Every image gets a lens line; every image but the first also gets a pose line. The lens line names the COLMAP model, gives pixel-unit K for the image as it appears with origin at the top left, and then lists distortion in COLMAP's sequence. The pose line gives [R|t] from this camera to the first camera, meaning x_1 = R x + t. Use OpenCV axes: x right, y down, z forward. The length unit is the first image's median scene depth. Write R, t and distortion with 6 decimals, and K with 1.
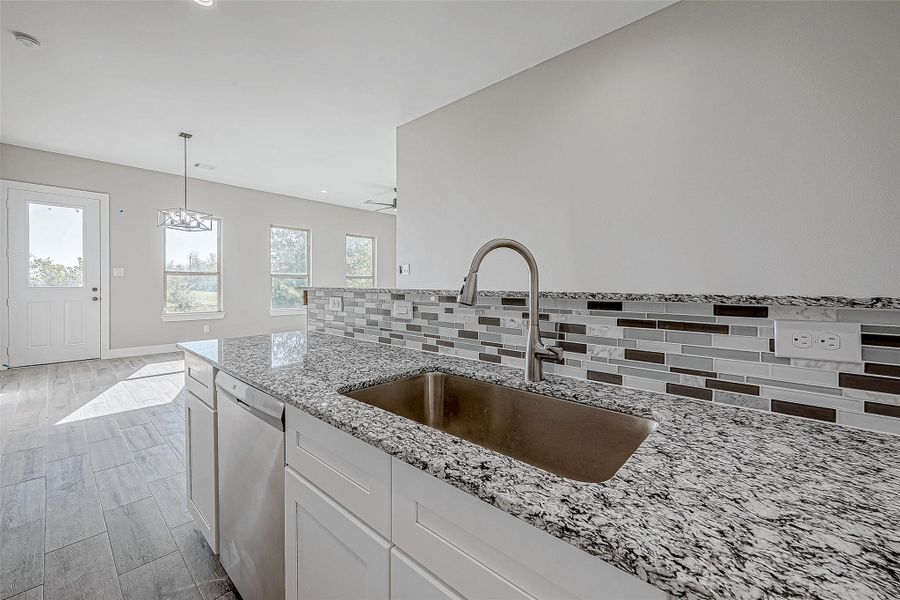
lens RADIAL K [[362.7, 0, 446.5], [0, 362.7, 290.9], [0, 0, 1]] dist [-0.001503, 0.000285]
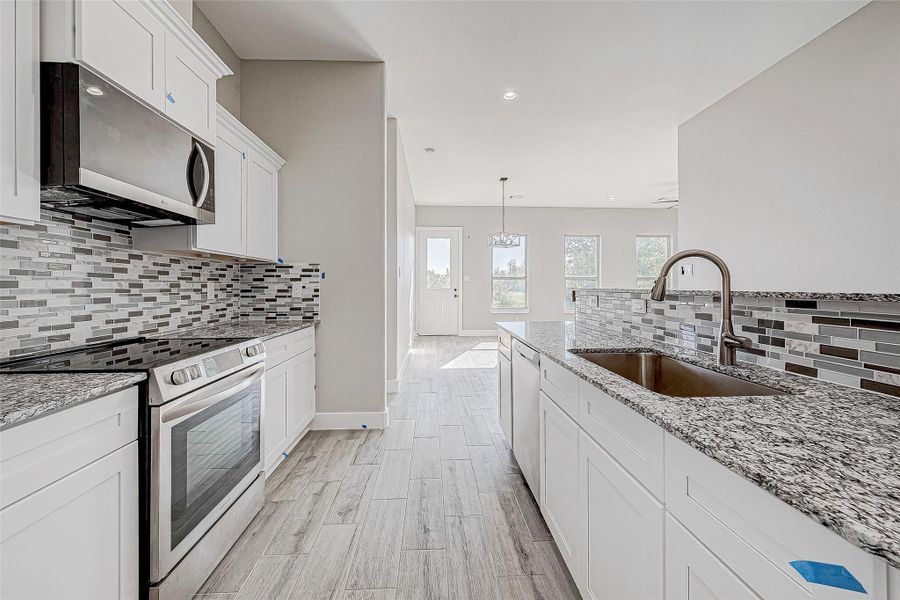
lens RADIAL K [[362.7, 0, 447.5], [0, 362.7, 286.4], [0, 0, 1]] dist [-0.001503, 0.000285]
pose [[0.705952, -0.005008, -0.708242, 0.399761], [-0.006507, 0.999887, -0.013555, 0.007655], [0.708230, 0.014177, 0.705839, -0.463007]]
